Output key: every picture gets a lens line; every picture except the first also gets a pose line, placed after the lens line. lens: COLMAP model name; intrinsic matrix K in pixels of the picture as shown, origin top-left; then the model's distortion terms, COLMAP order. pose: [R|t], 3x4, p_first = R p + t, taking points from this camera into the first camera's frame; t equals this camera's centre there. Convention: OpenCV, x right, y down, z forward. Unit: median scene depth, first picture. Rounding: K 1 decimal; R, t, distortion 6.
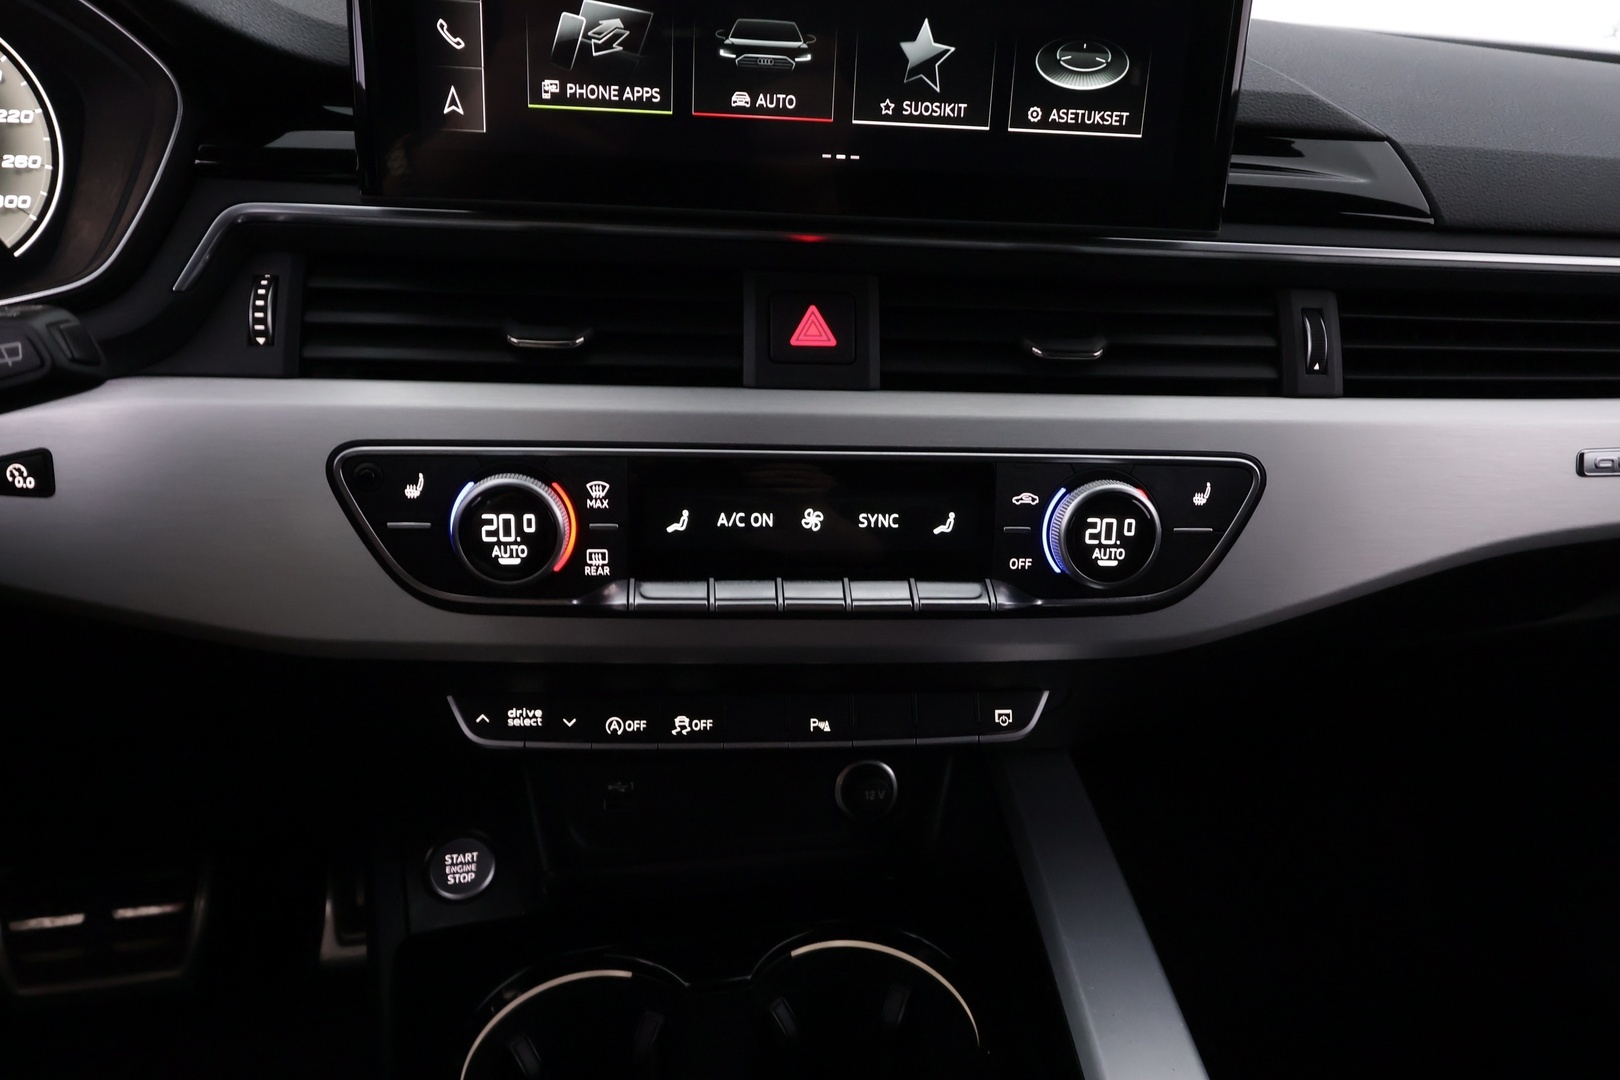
lens RADIAL K [[1267.0, 0, 817.6], [0, 1267.0, 542.1], [0, 0, 1]] dist [-0.003284, 0.005057]
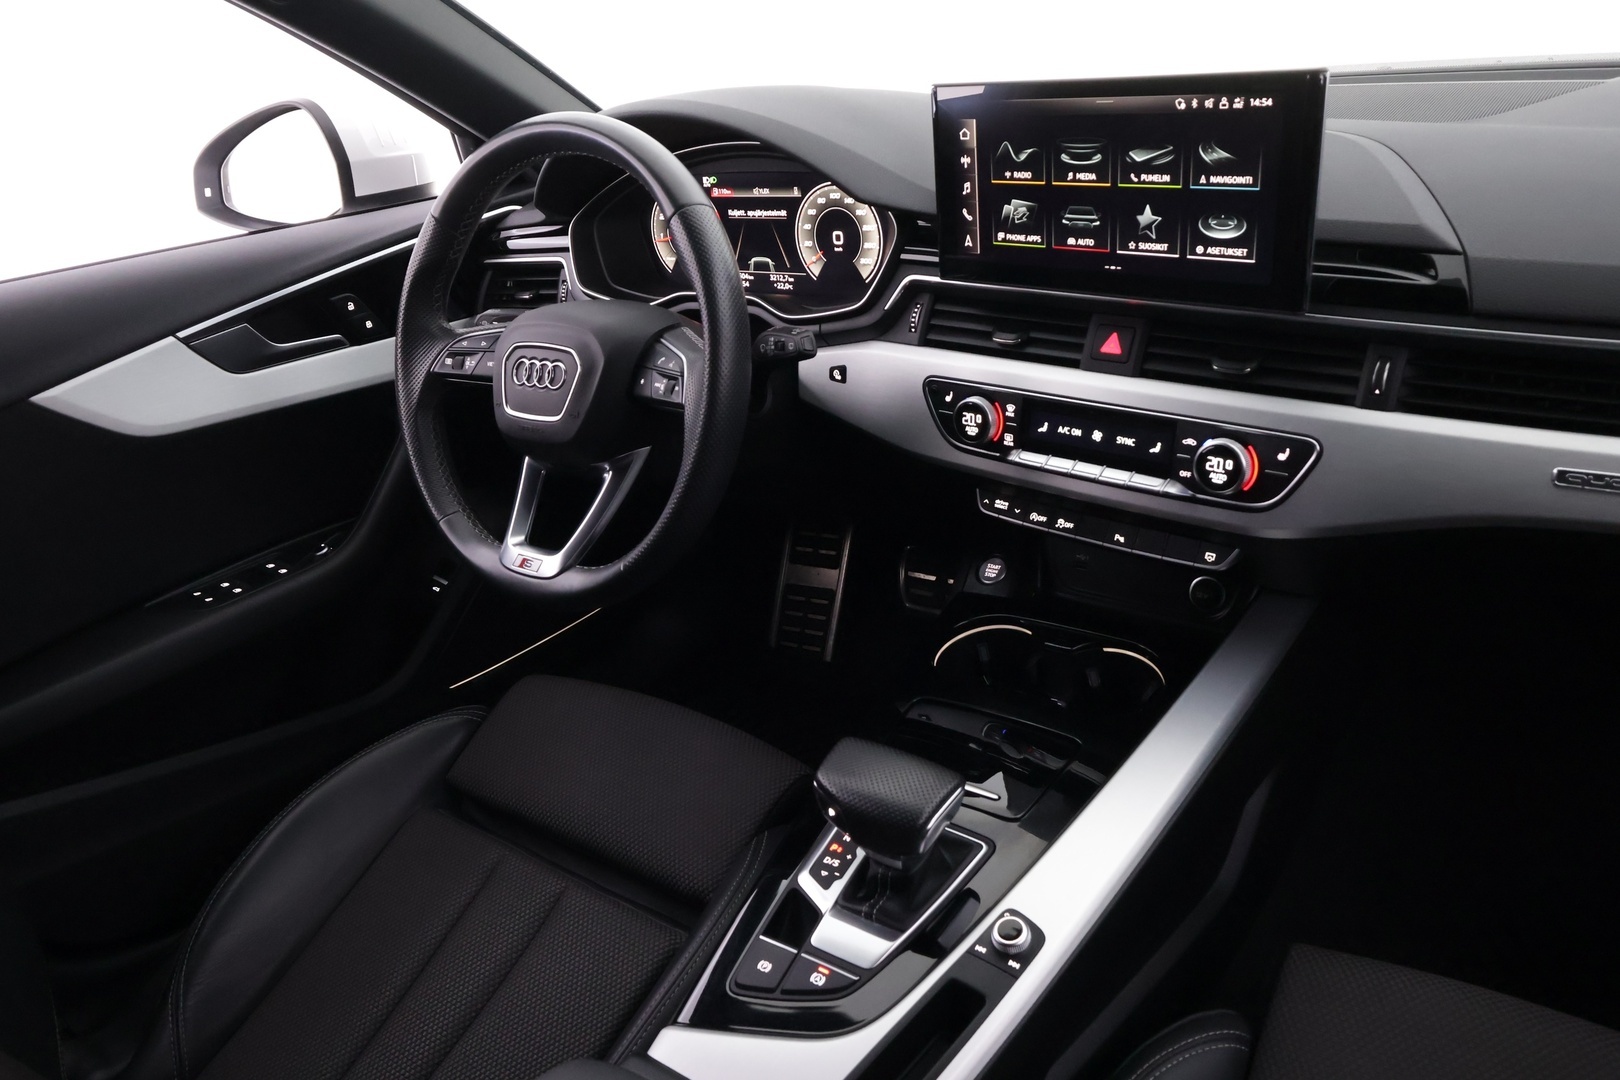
lens RADIAL K [[1144.2, 0, 823.2], [0, 1144.2, 533.2], [0, 0, 1]] dist [-0.002018, 0.004278]
pose [[0.651137, 0.214623, -0.727982, 1.127759], [-0.116603, 0.976085, 0.183474, -0.156587], [0.749949, -0.034582, 0.660591, -0.607732]]
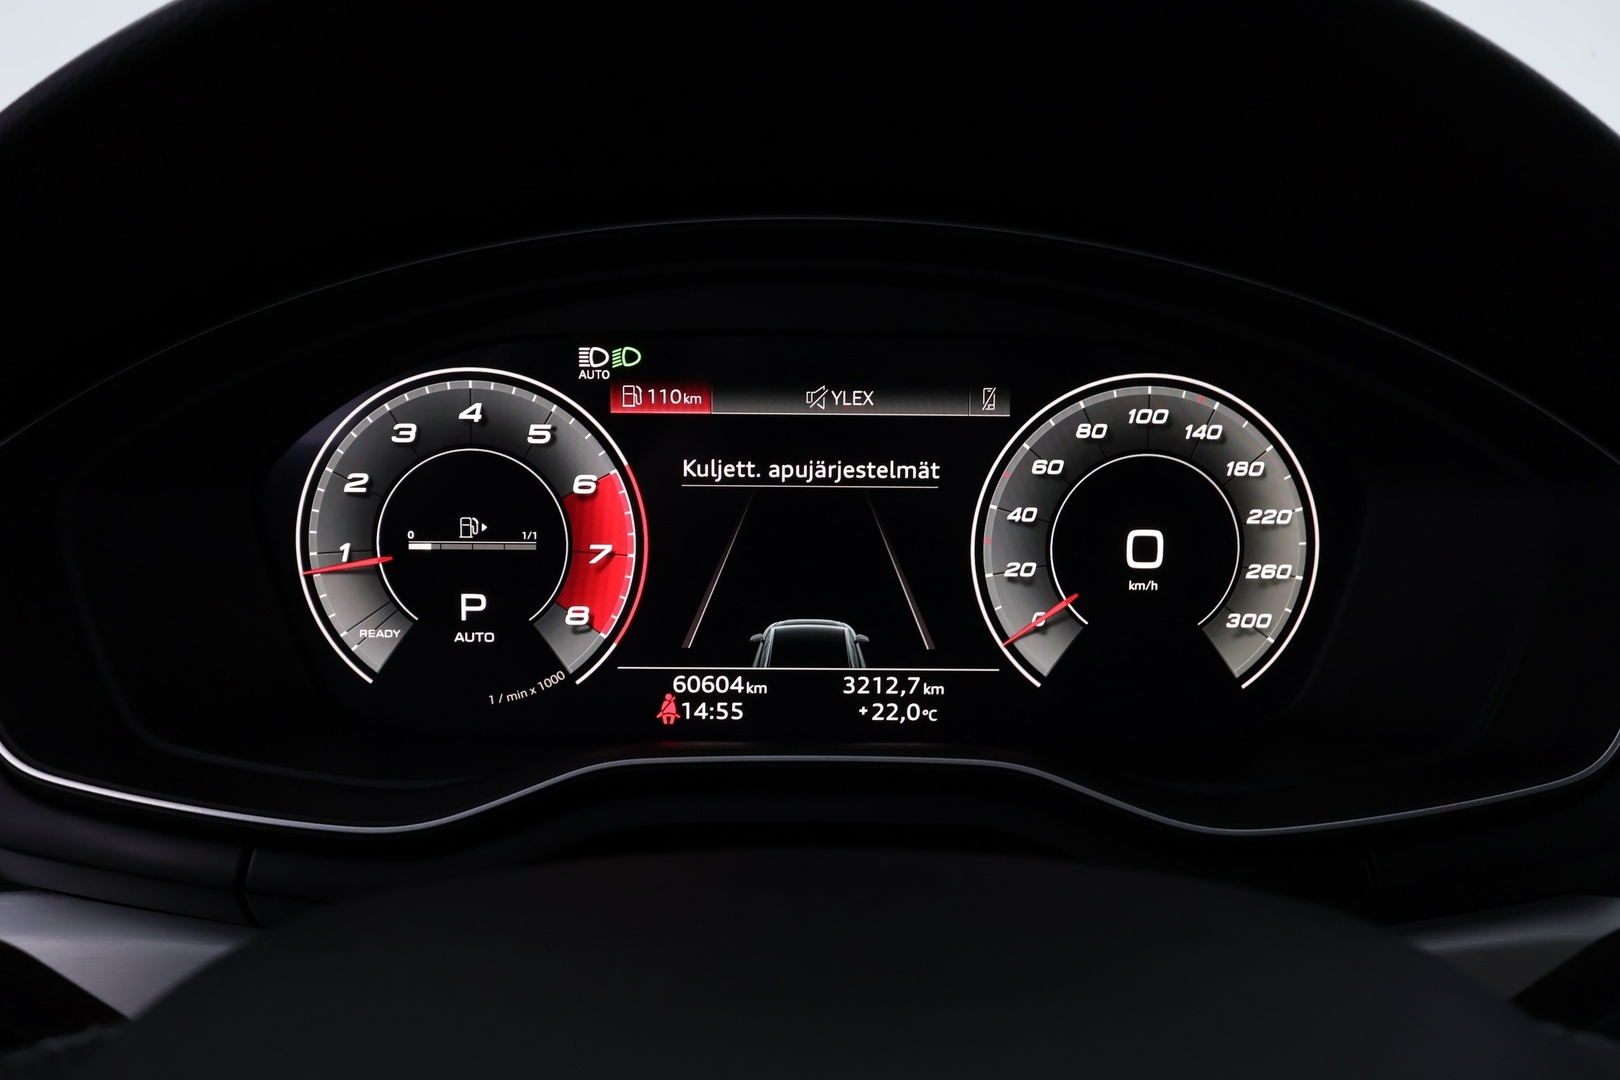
lens RADIAL K [[1267.0, 0, 808.0], [0, 1267.0, 536.6], [0, 0, 1]] dist [-0.003284, 0.005057]
pose [[0.977846, -0.001918, -0.209315, -0.777742], [-0.040715, 0.979117, -0.199180, -0.161153], [0.205326, 0.203290, 0.957348, 0.196207]]
